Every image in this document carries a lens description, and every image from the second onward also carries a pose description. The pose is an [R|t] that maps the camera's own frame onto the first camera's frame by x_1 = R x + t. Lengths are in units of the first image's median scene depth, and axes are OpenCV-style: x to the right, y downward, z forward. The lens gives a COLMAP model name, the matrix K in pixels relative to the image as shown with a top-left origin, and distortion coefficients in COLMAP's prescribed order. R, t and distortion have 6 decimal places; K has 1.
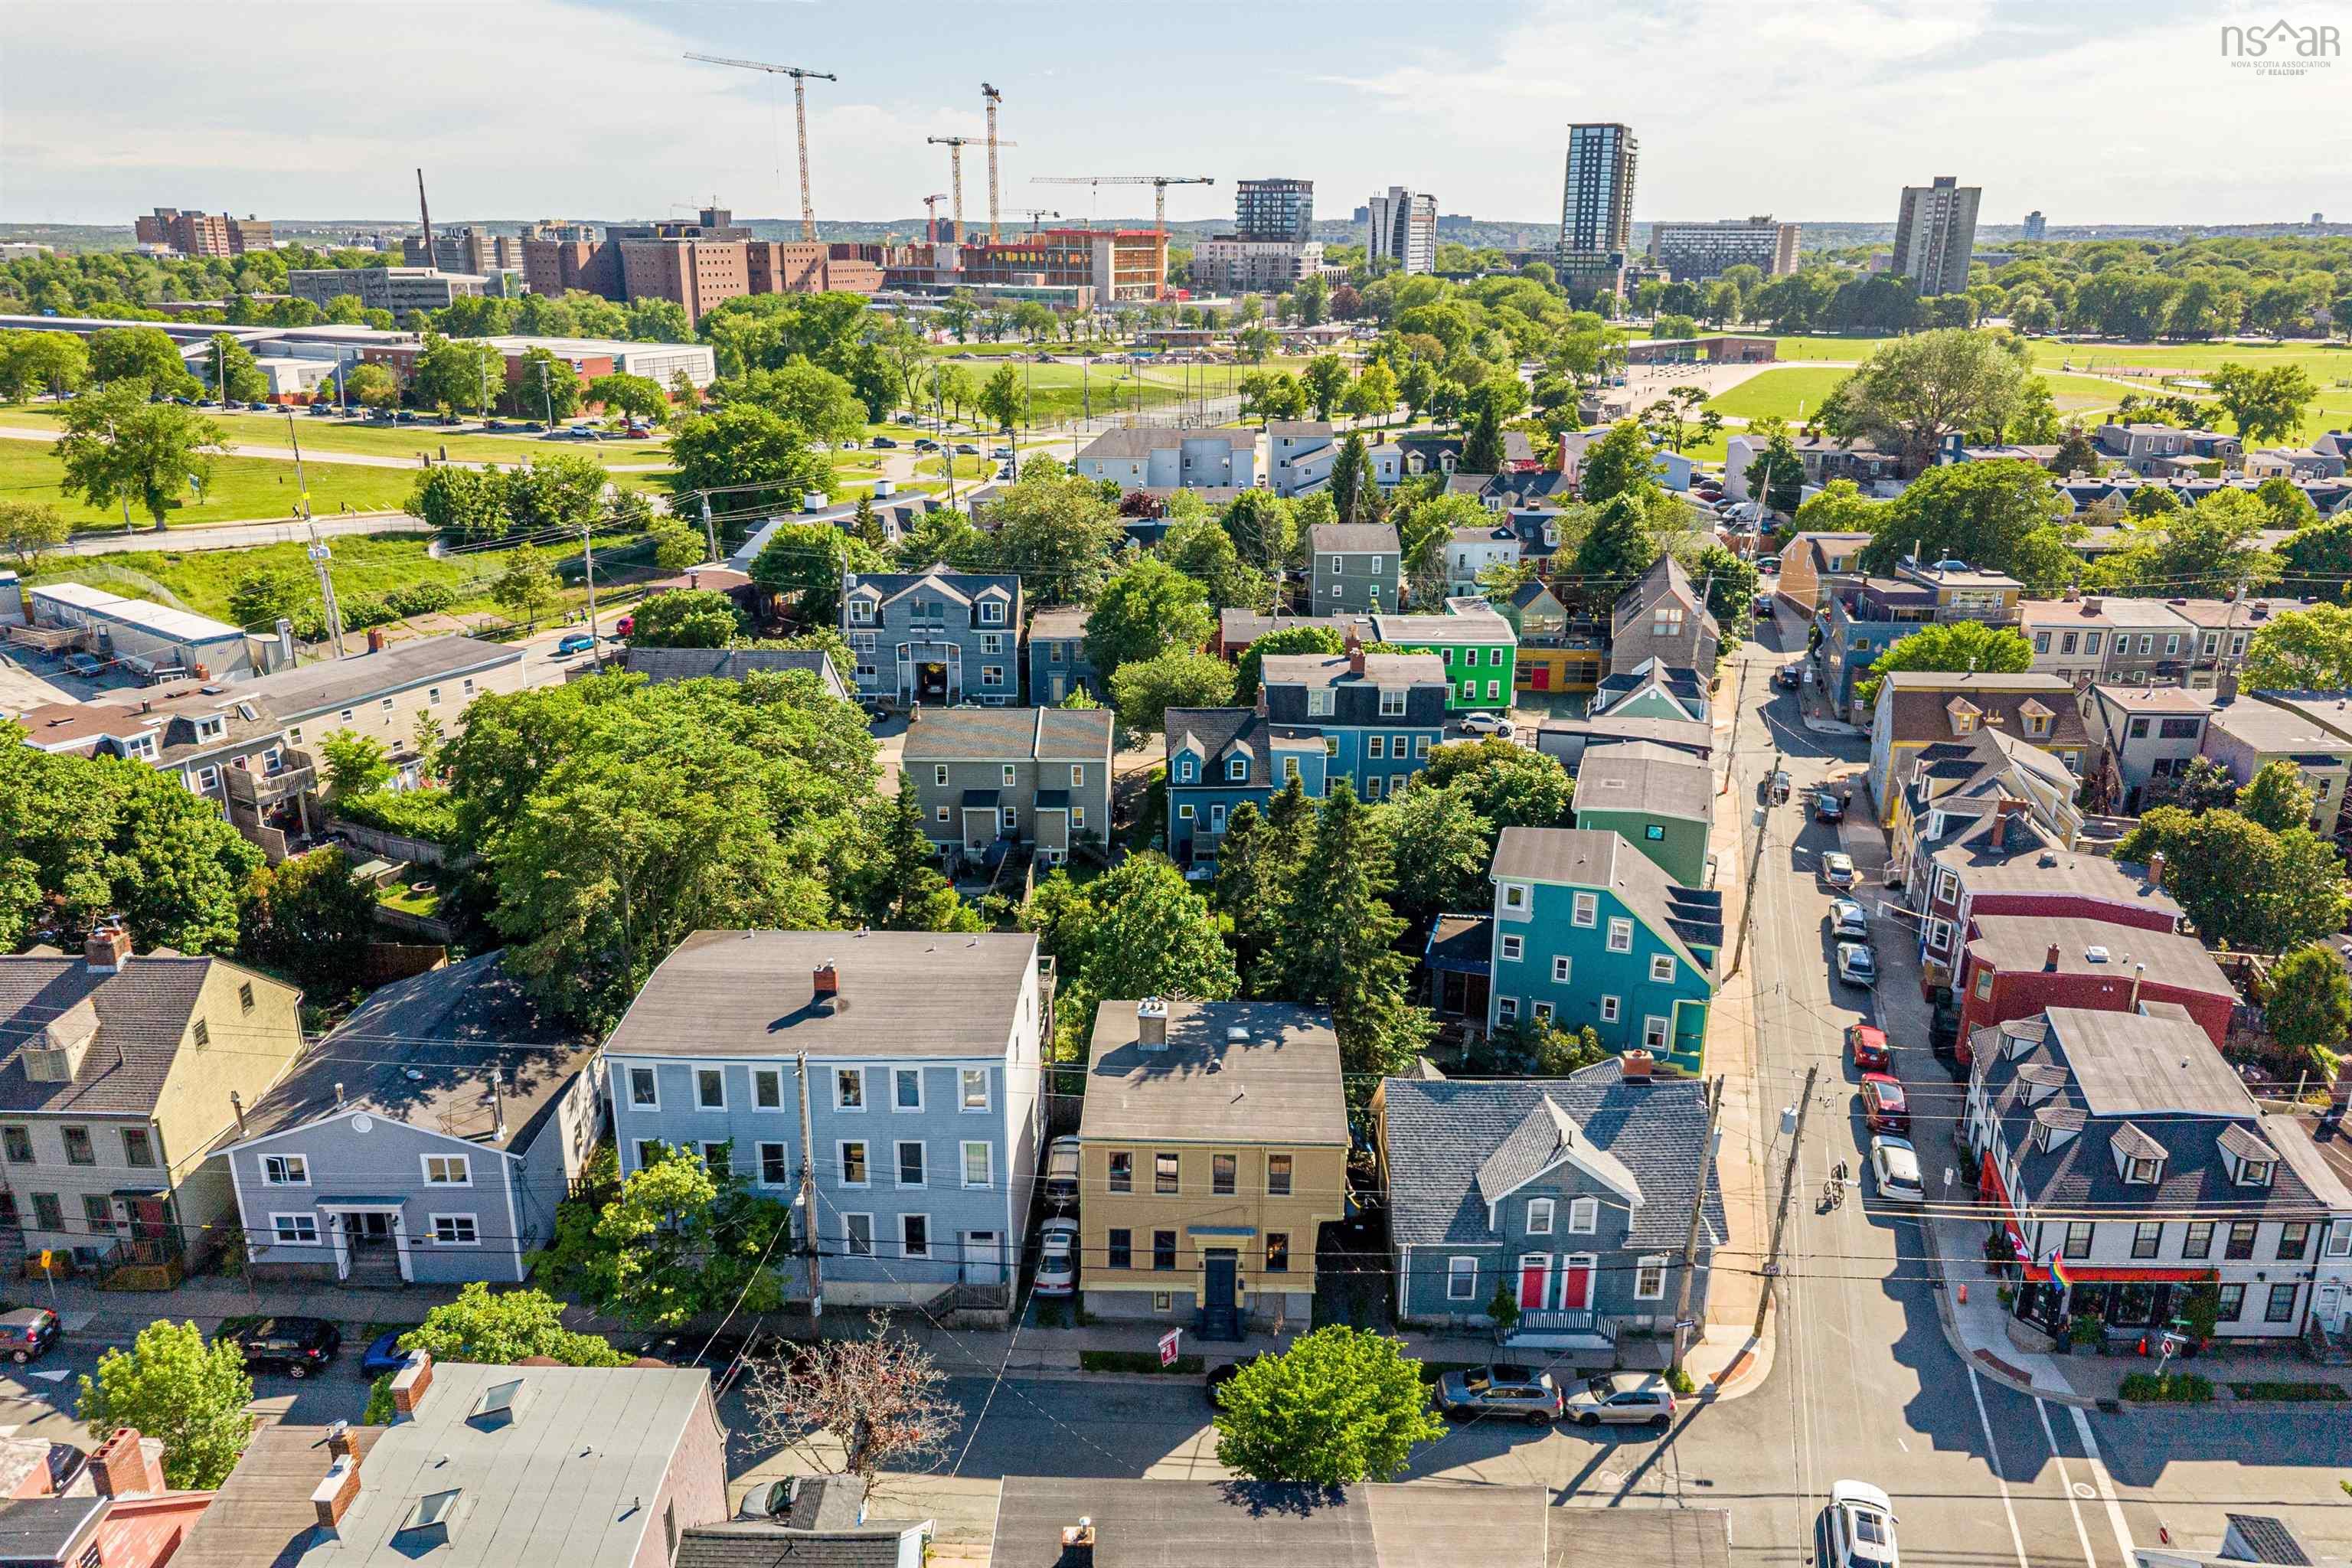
lens RADIAL K [[1612.3, 0, 1168.1], [0, 1612.3, 739.0], [0, 0, 1]] dist [0.013815, -0.011132]
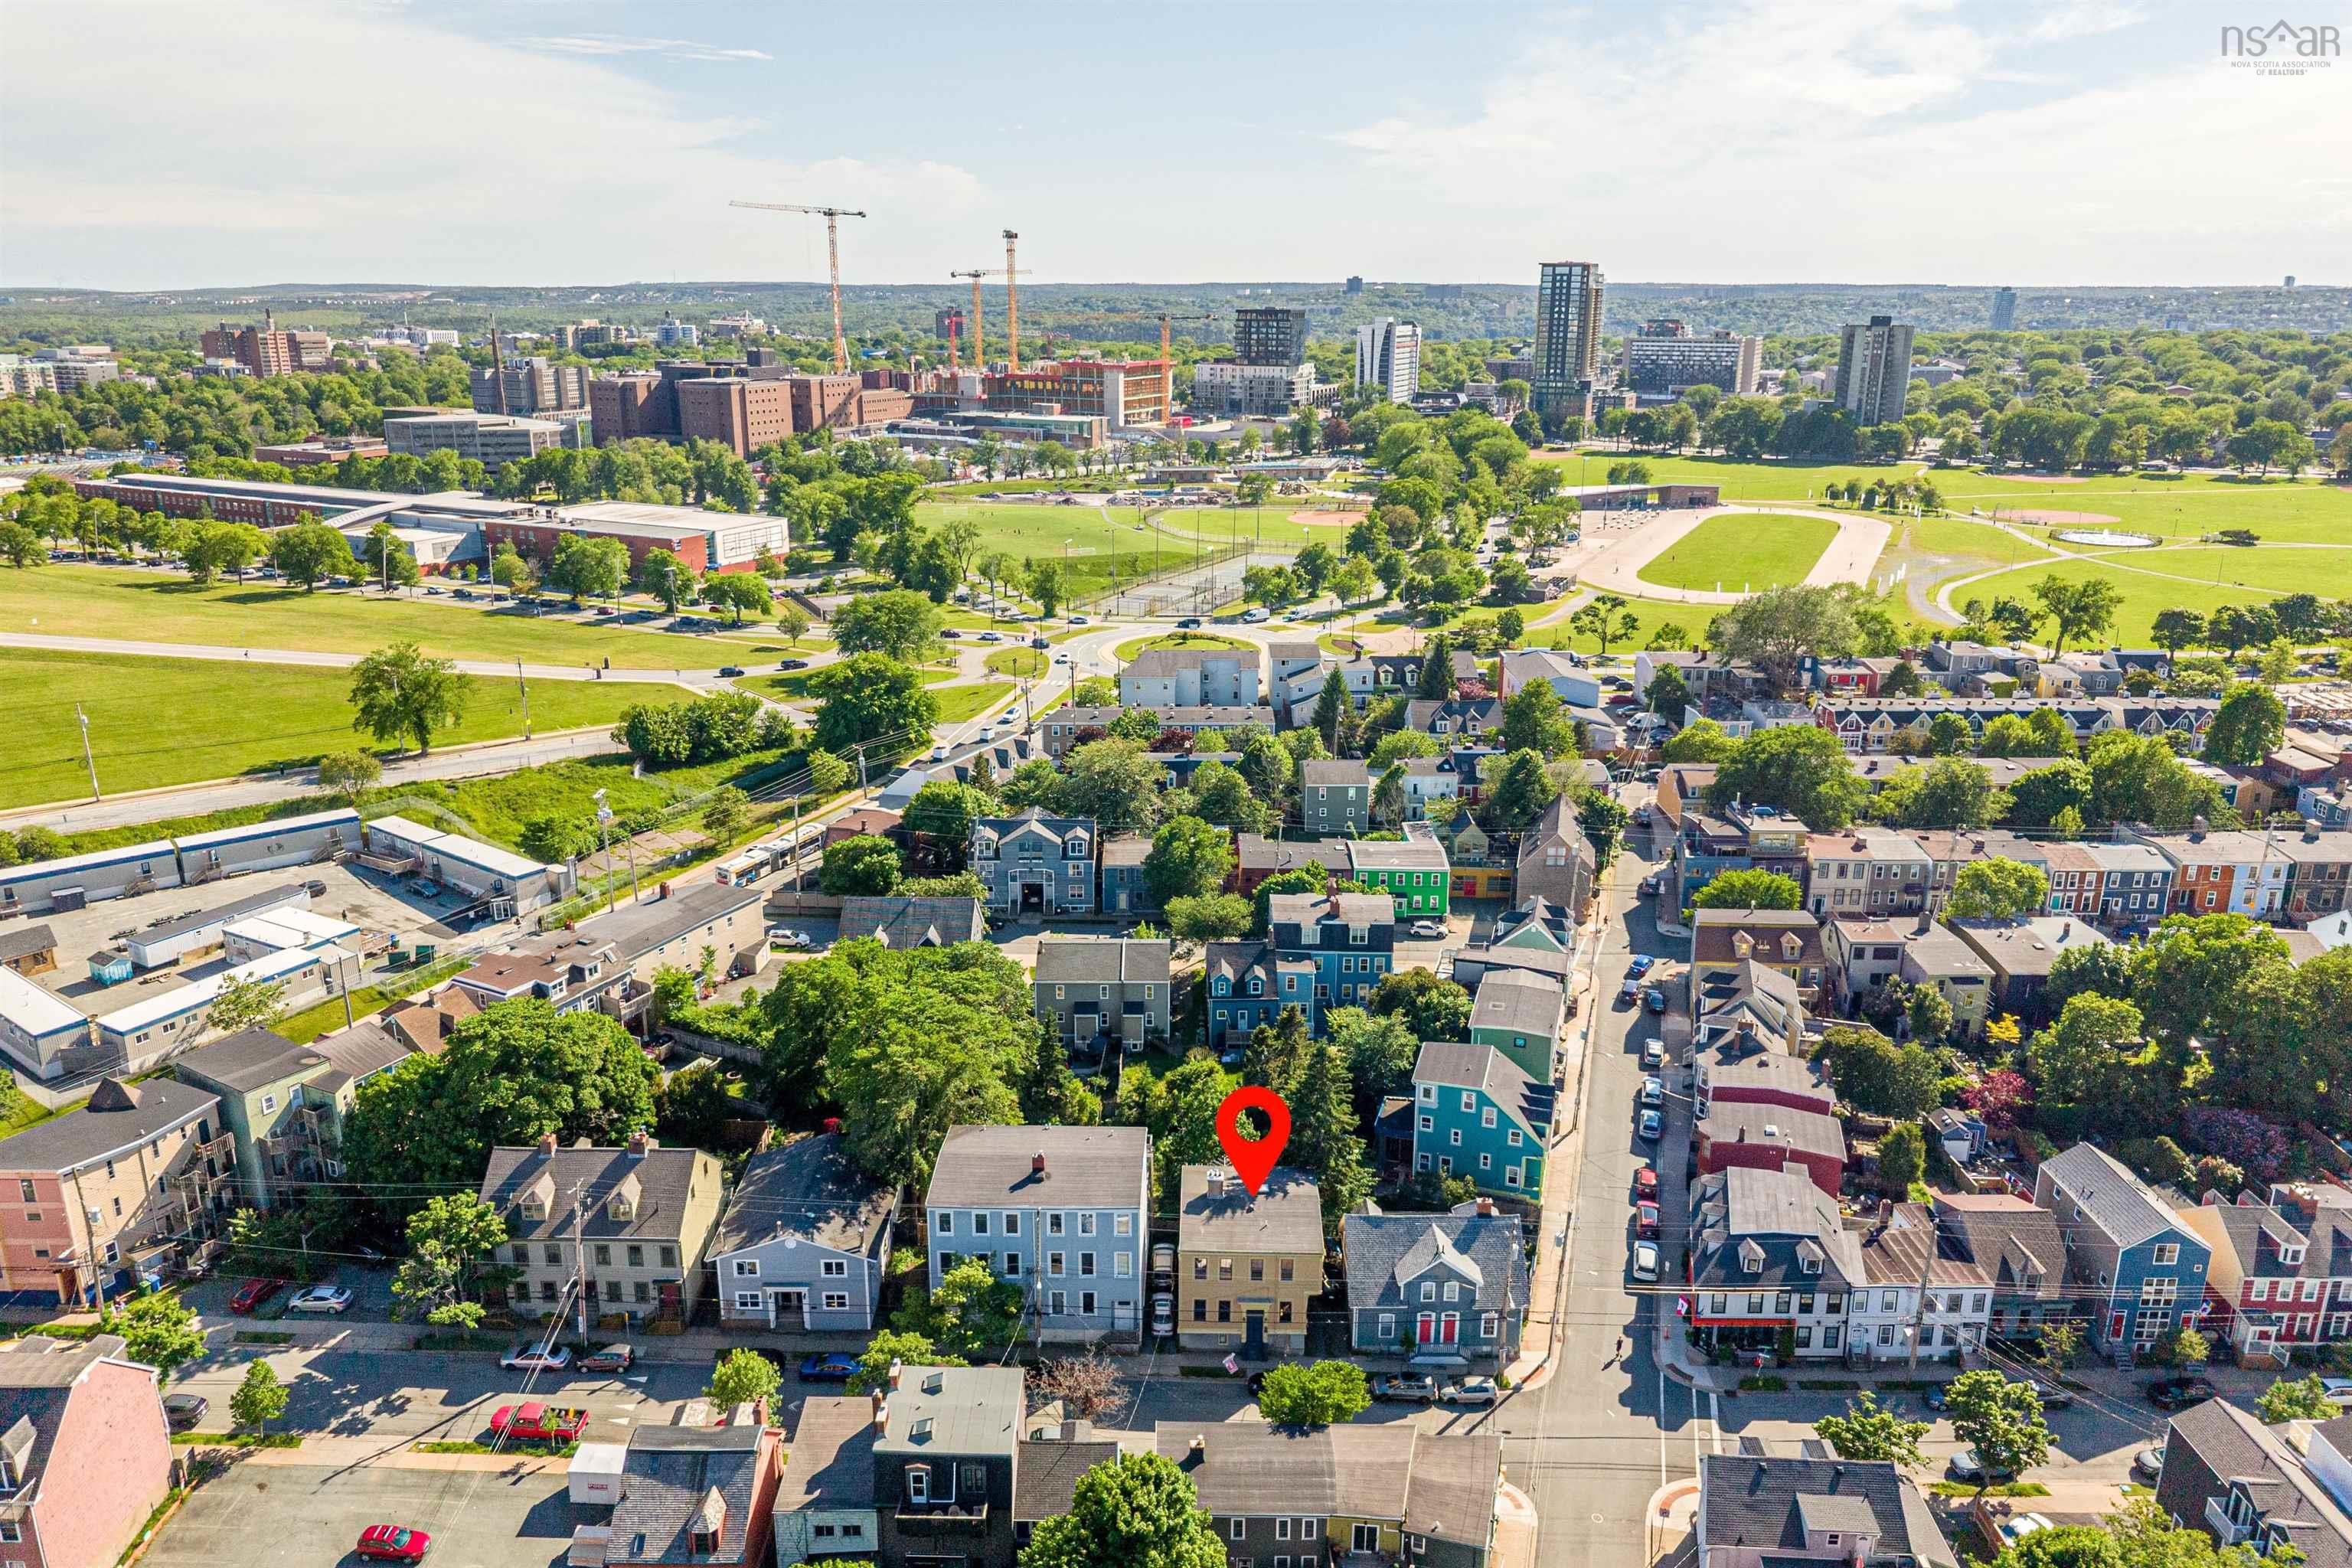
lens RADIAL K [[1612.3, 0, 1168.1], [0, 1612.3, 739.0], [0, 0, 1]] dist [0.013815, -0.011132]
pose [[0.999994, -0.002811, 0.002178, -0.041481], [0.002877, 0.999509, -0.031207, -0.167978], [-0.002090, 0.031213, 0.999511, -0.520278]]
